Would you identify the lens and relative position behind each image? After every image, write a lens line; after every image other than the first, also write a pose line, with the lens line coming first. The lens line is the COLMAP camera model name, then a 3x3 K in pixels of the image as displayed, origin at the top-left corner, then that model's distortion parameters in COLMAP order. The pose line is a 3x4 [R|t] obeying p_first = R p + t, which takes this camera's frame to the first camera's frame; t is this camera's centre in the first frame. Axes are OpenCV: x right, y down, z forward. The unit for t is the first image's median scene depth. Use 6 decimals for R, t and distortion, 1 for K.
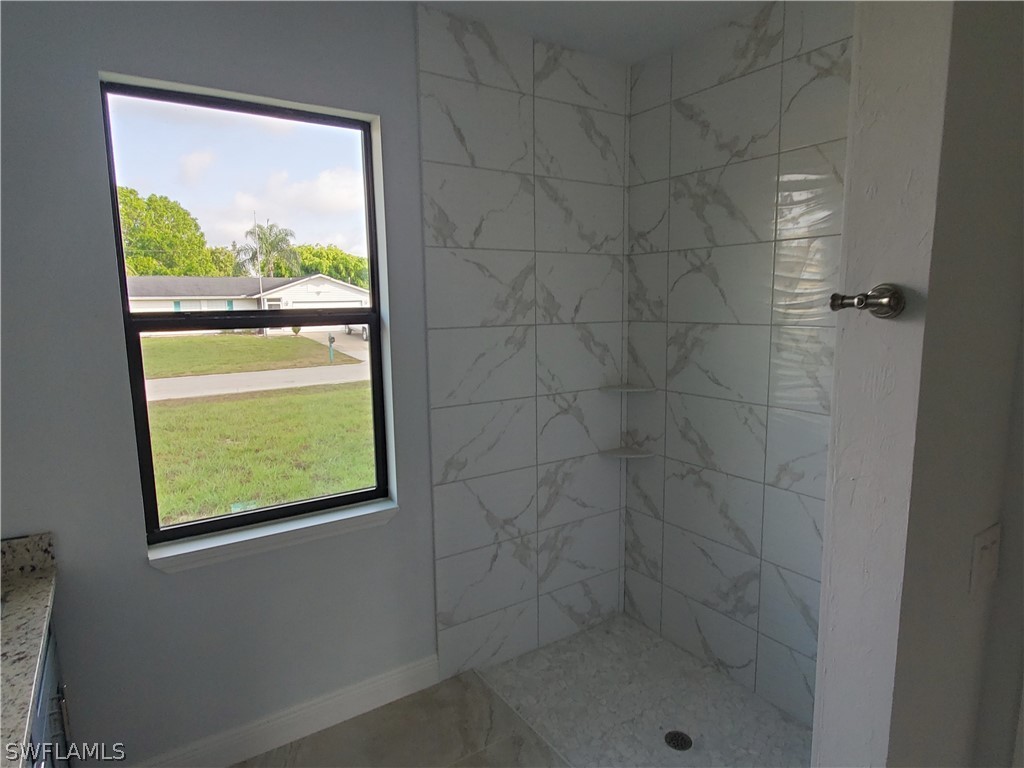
lens RADIAL K [[601.8, 0, 509.2], [0, 601.8, 391.1], [0, 0, 1]] dist [0.003287, -0.002058]
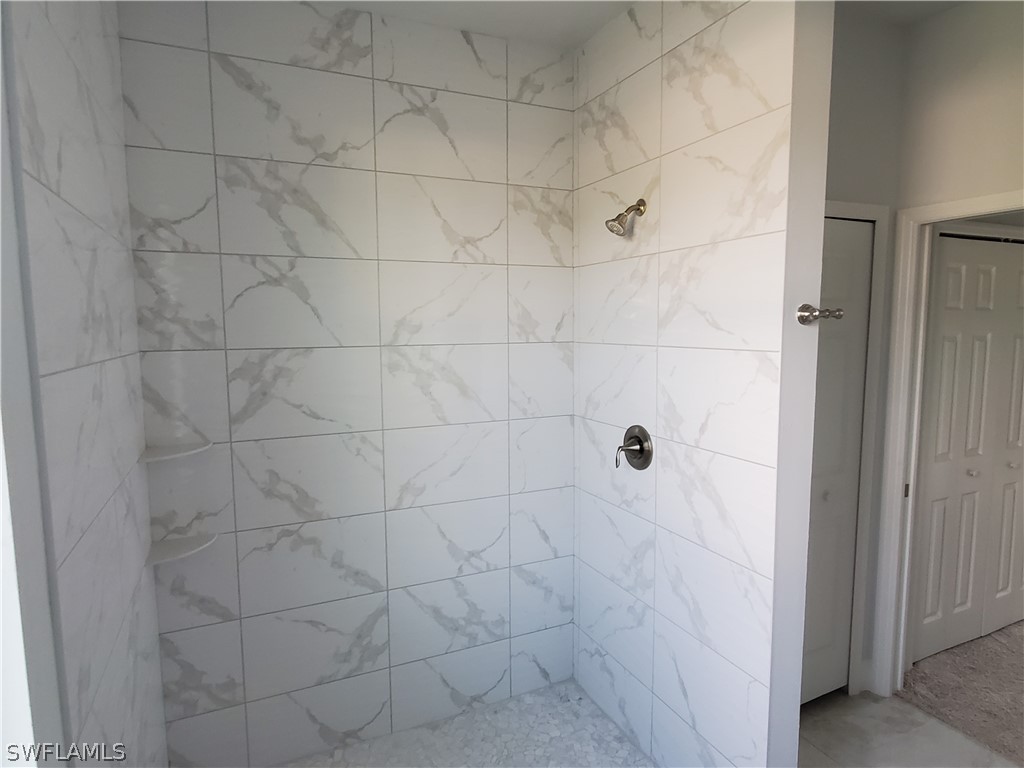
lens RADIAL K [[601.8, 0, 508.5], [0, 601.8, 385.9], [0, 0, 1]] dist [0.003287, -0.002058]
pose [[0.148642, -0.091606, 0.984639, -0.437224], [0.150492, 0.986198, 0.069033, -0.073368], [-0.977373, 0.137919, 0.160376, 0.579363]]
